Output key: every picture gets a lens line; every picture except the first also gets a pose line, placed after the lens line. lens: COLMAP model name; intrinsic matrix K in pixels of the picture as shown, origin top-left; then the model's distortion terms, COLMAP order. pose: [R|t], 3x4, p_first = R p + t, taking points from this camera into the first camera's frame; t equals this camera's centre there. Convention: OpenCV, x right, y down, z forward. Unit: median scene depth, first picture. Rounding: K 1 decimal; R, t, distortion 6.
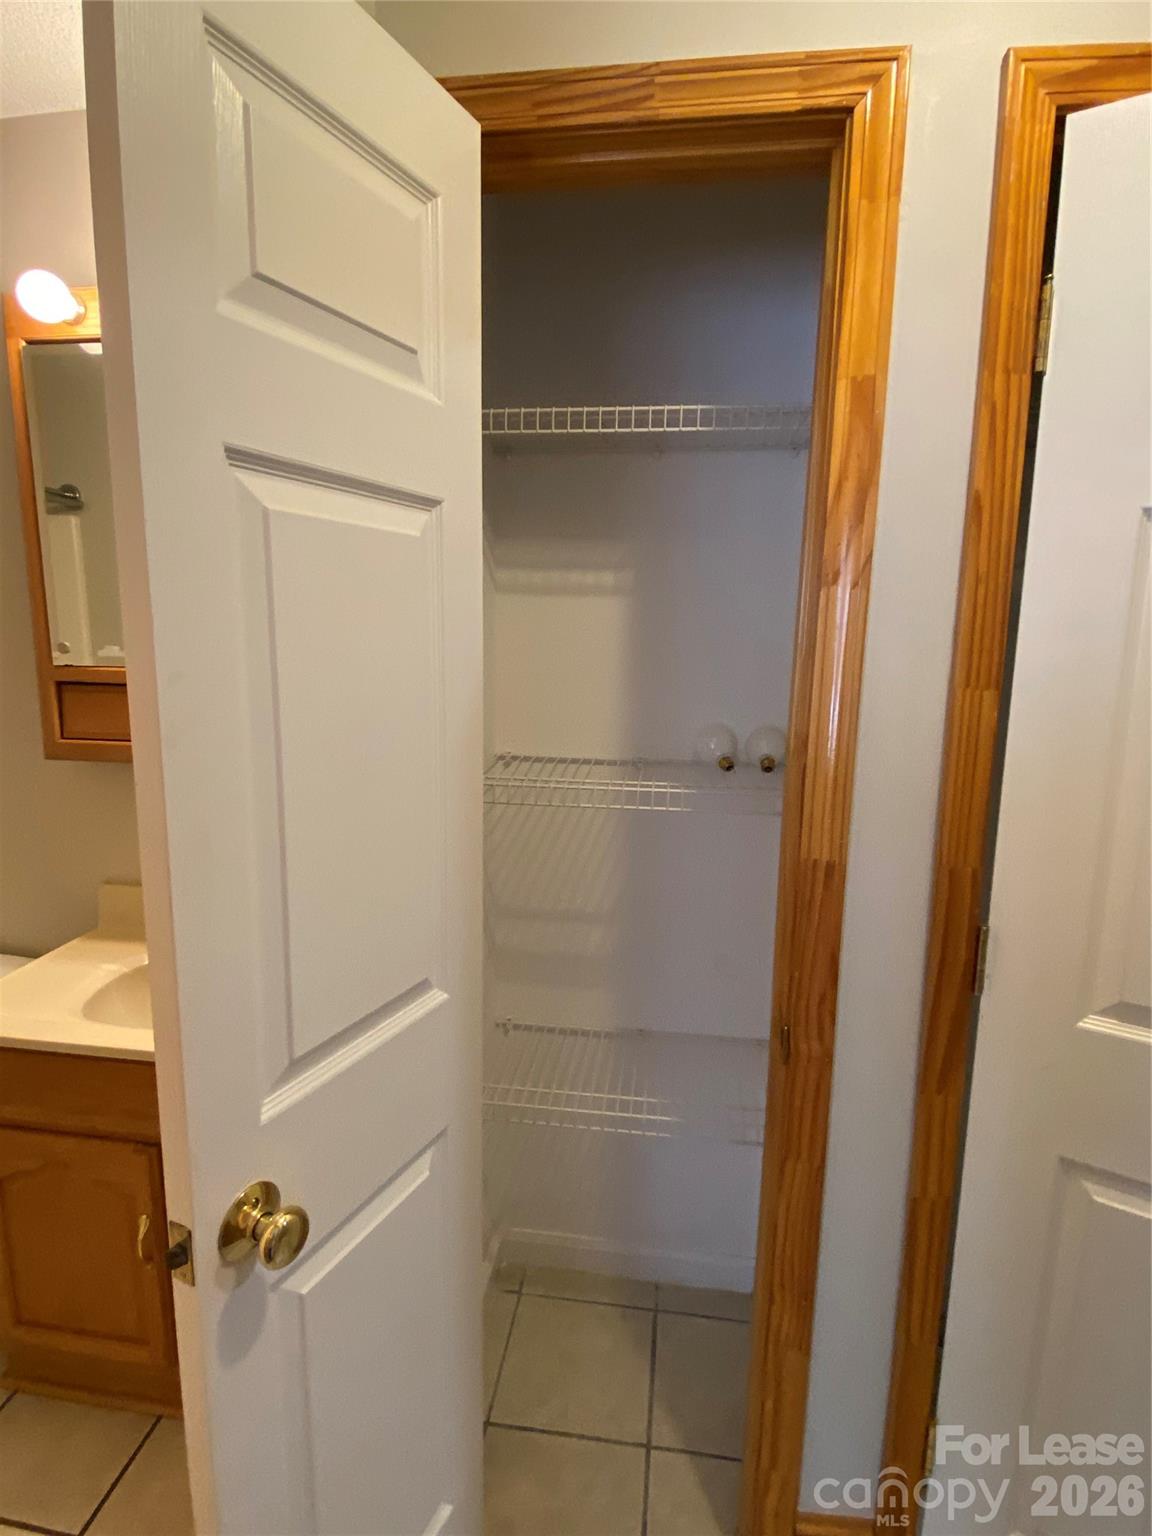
lens RADIAL K [[800.2, 0, 576.0], [0, 800.2, 768.0], [0, 0, 1]] dist [0.026882, -0.026959]
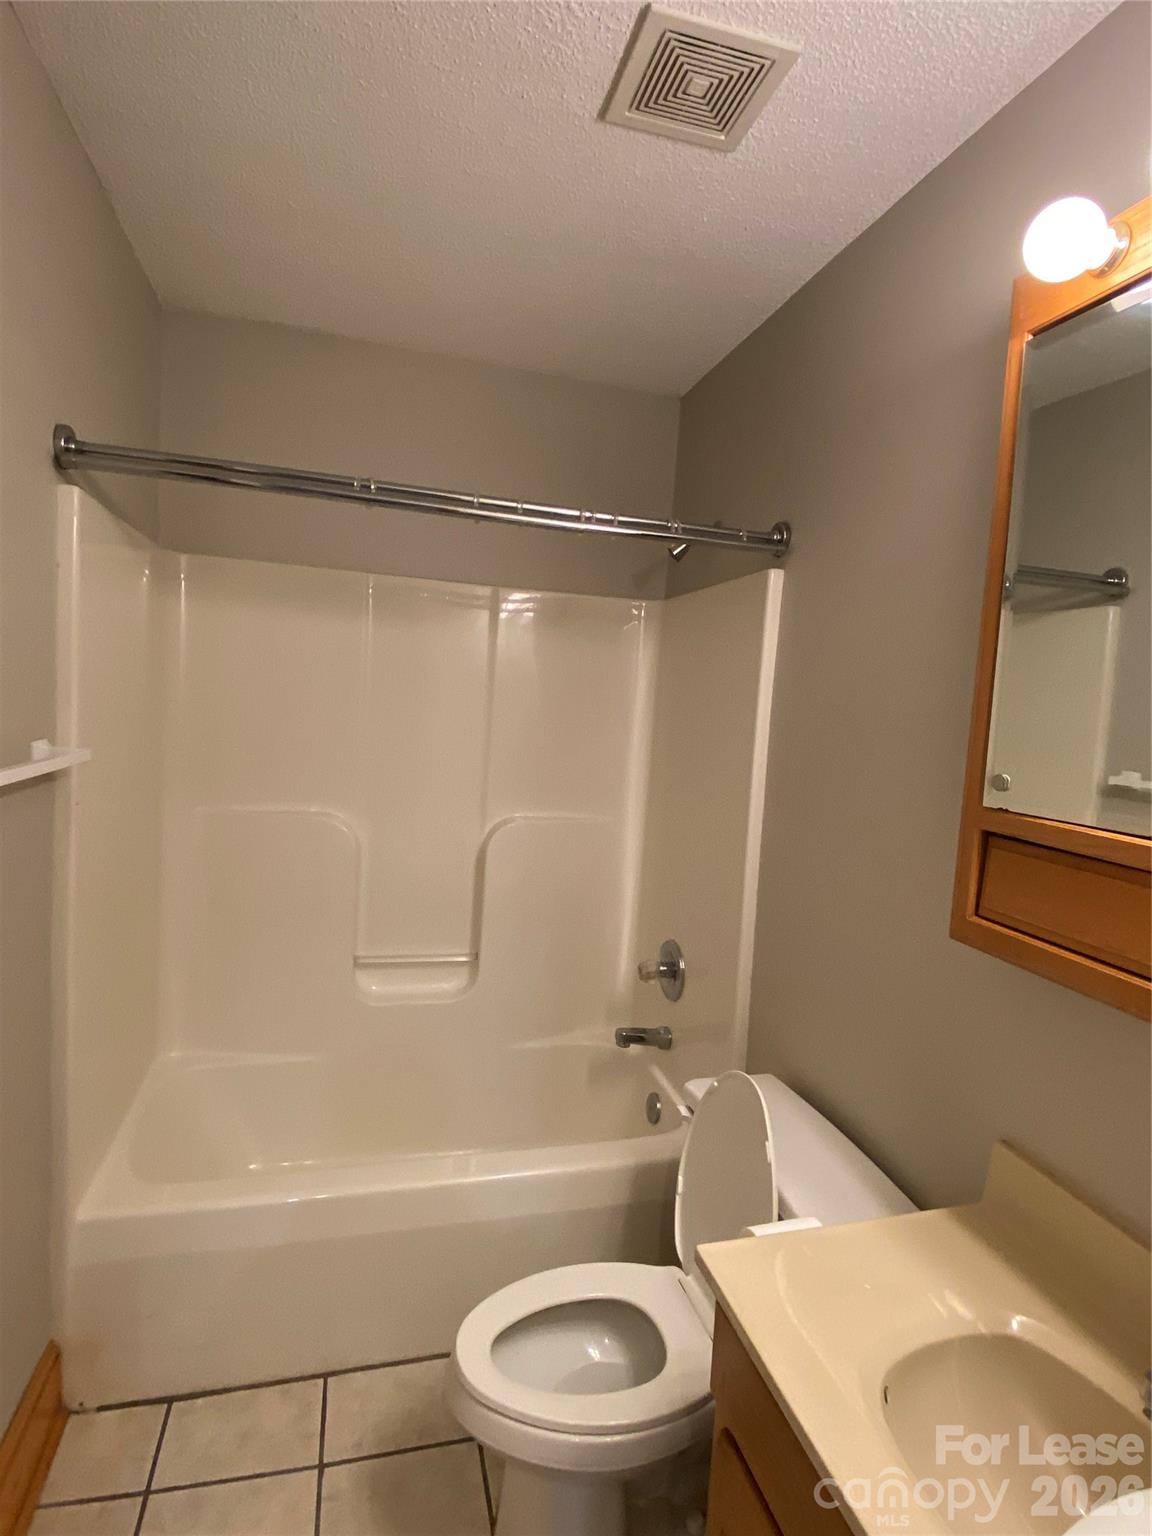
lens RADIAL K [[800.2, 0, 576.0], [0, 800.2, 768.0], [0, 0, 1]] dist [0.026882, -0.026959]
pose [[0.397141, 0.084963, -0.913816, -0.173366], [-0.206477, 0.978451, 0.001238, -0.088915], [0.894229, 0.188190, 0.406126, 0.415037]]
